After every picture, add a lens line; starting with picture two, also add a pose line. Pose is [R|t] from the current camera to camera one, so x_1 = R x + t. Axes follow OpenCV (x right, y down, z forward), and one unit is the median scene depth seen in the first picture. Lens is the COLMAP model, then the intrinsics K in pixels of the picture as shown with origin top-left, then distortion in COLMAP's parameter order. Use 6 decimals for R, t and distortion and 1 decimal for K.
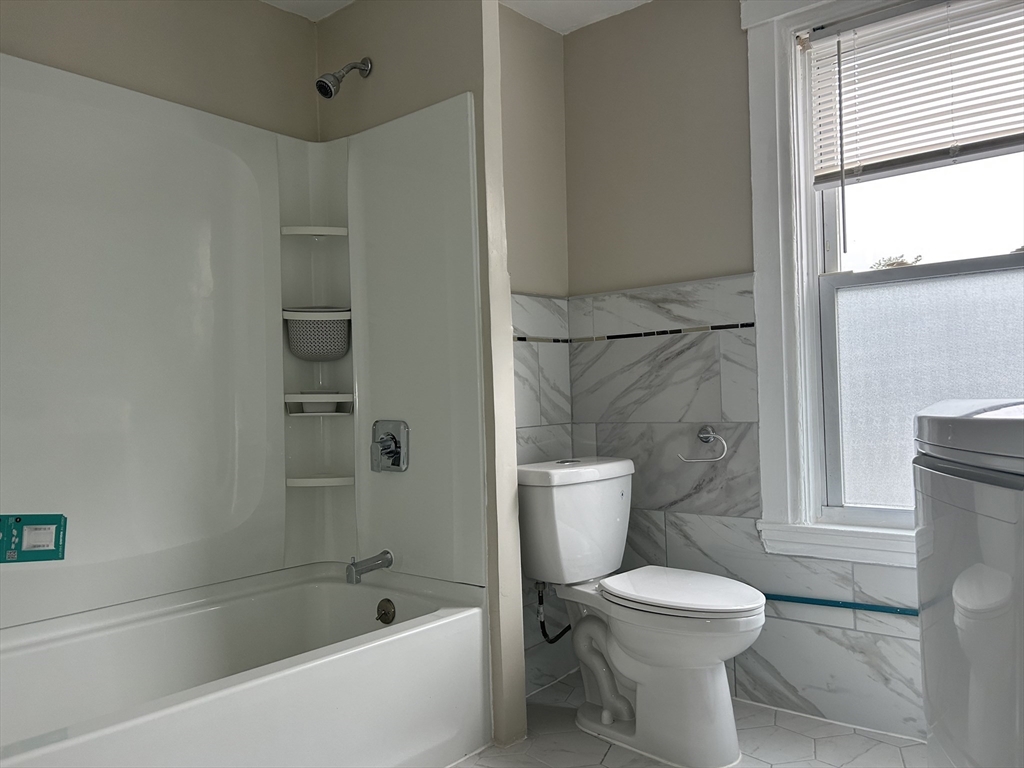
lens RADIAL K [[770.3, 0, 513.8], [0, 770.3, 390.4], [0, 0, 1]] dist [0.054477, -0.057164]
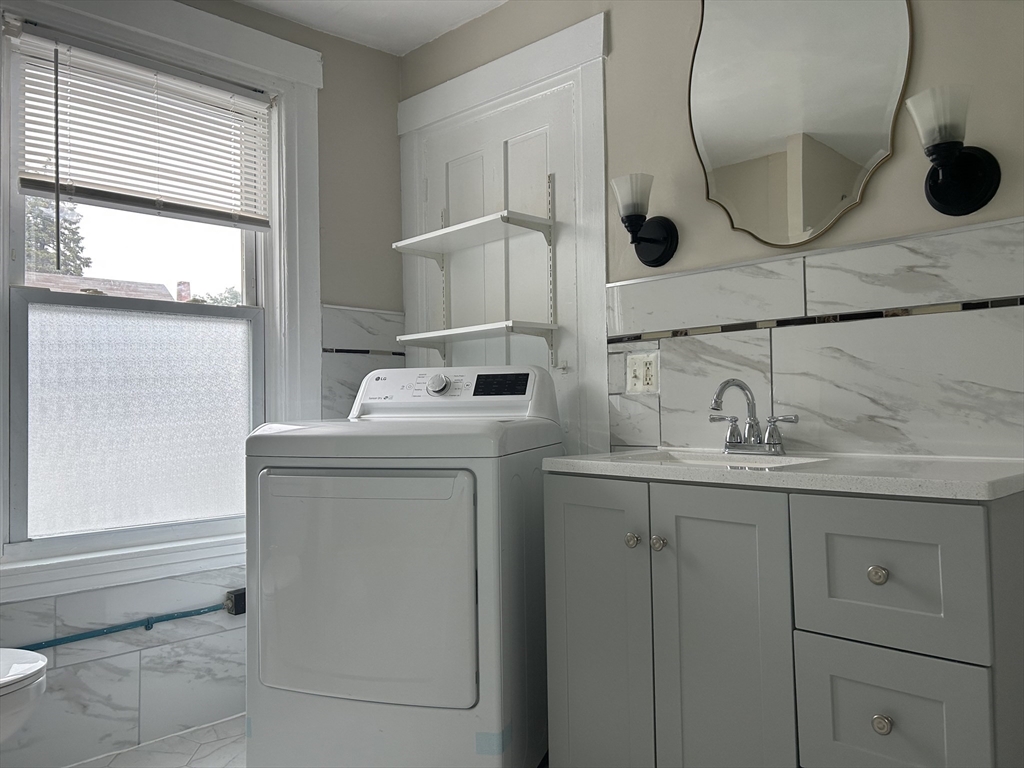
lens RADIAL K [[770.3, 0, 508.2], [0, 770.3, 384.0], [0, 0, 1]] dist [0.054477, -0.057164]
pose [[0.127786, 0.052508, 0.990411, -0.435437], [-0.006711, 0.998621, -0.052077, 0.008638], [-0.991779, 0.000008, 0.127962, 0.323741]]
